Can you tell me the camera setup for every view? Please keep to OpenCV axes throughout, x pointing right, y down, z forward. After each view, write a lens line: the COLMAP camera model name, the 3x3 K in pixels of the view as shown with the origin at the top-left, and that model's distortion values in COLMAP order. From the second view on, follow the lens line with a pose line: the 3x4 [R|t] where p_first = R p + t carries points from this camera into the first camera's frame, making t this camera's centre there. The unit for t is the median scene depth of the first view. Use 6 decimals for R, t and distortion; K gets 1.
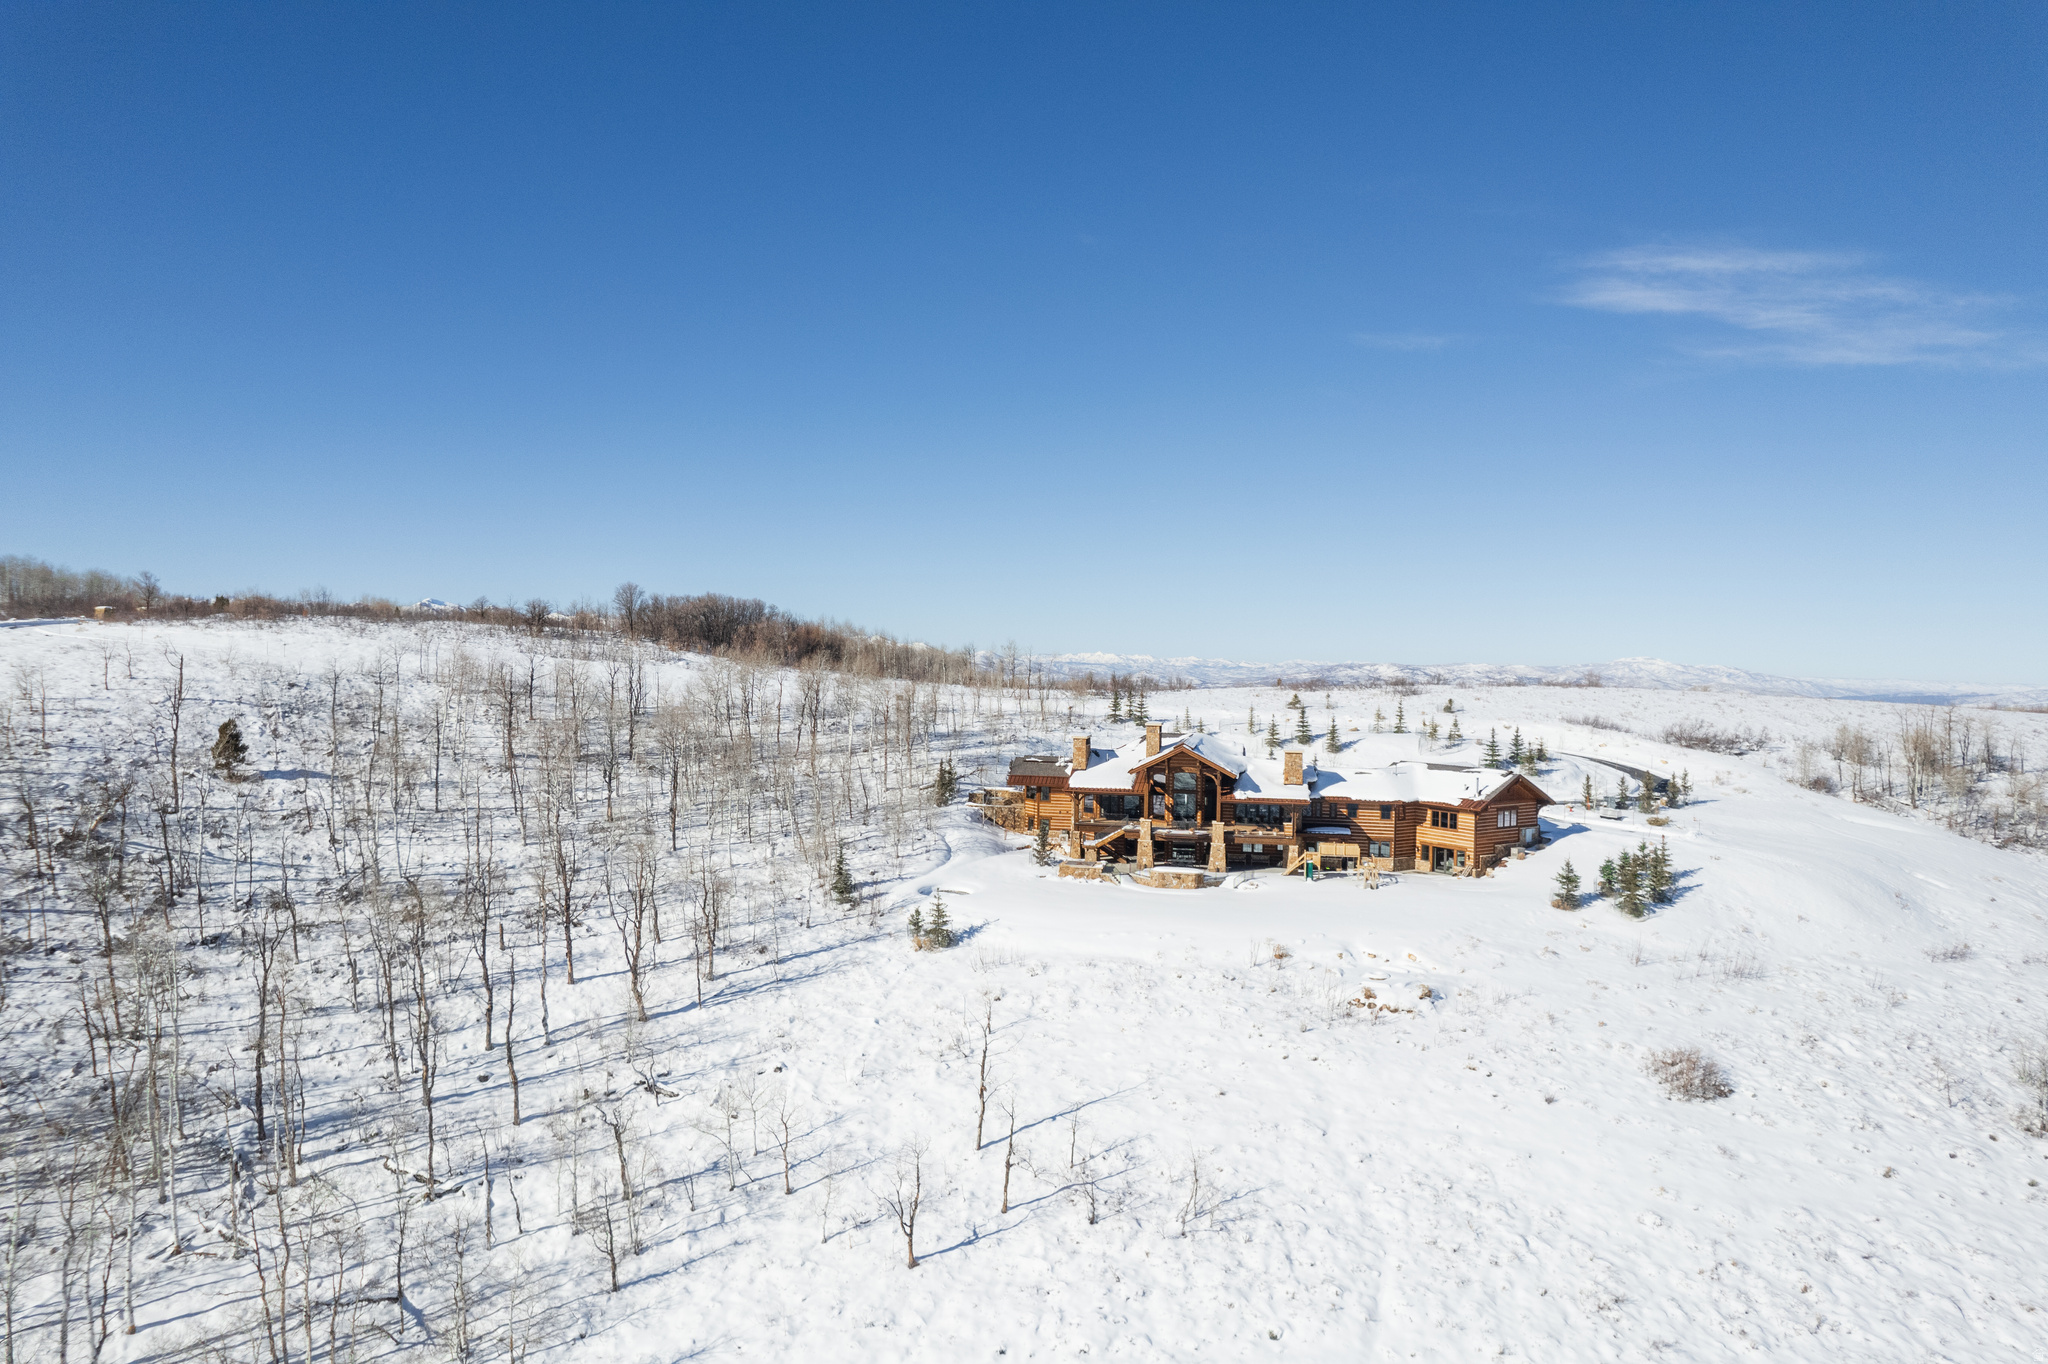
lens RADIAL K [[1315.0, 0, 1019.7], [0, 1315.0, 678.9], [0, 0, 1]] dist [-0.075900, 0.065067]
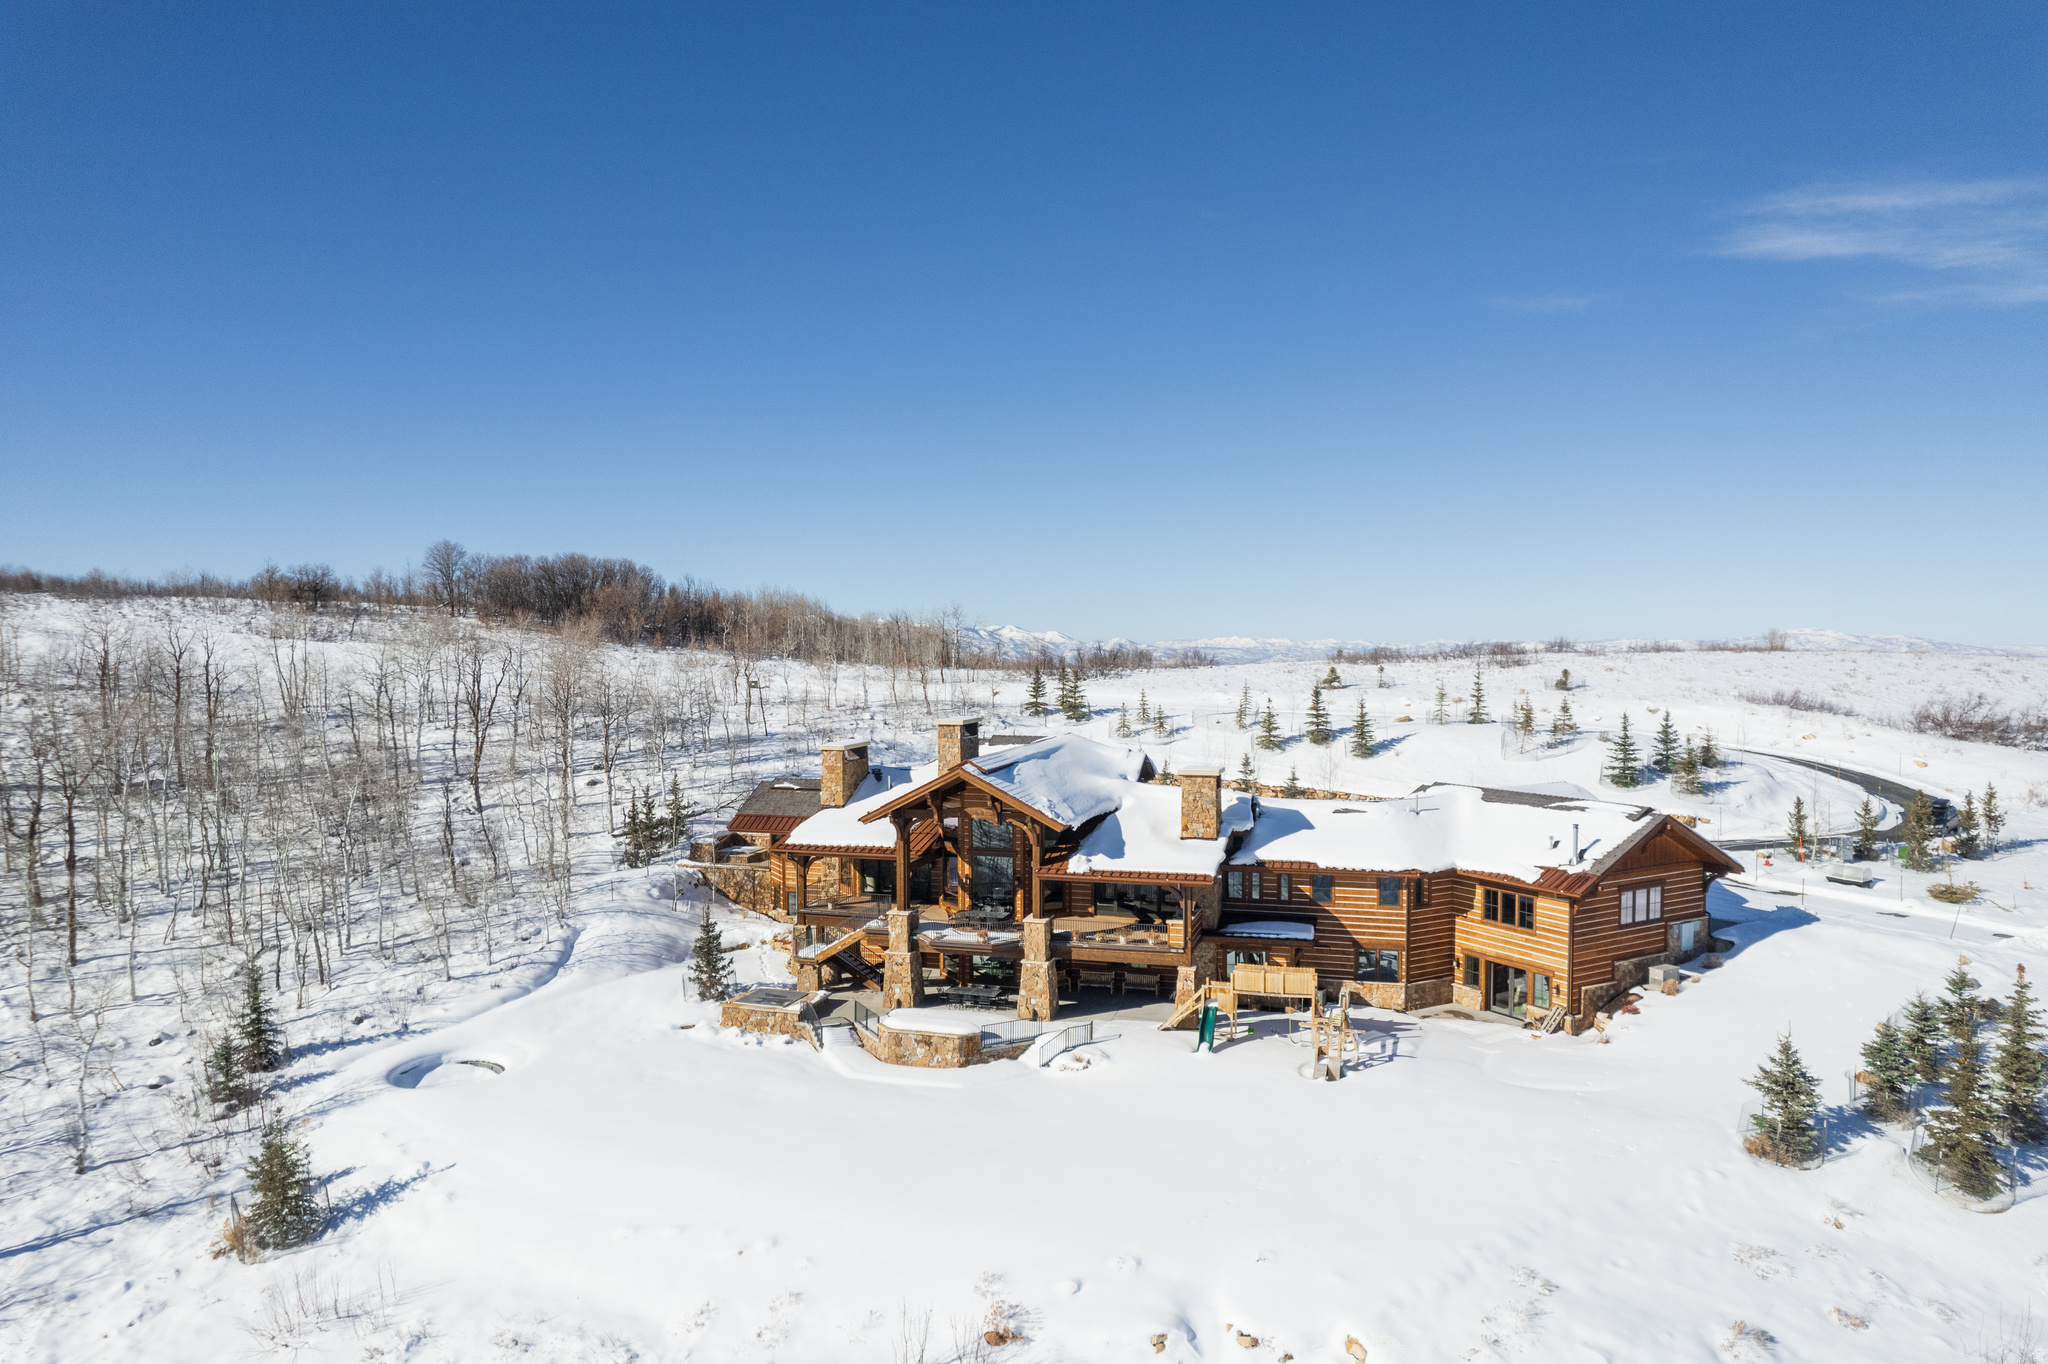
lens RADIAL K [[1315.0, 0, 1025.4], [0, 1315.0, 691.9], [0, 0, 1]] dist [-0.075900, 0.065067]
pose [[0.994762, -0.020248, -0.100193, 0.175867], [0.022163, 0.999592, 0.018038, 0.012612], [0.099787, -0.020164, 0.994805, 0.446893]]
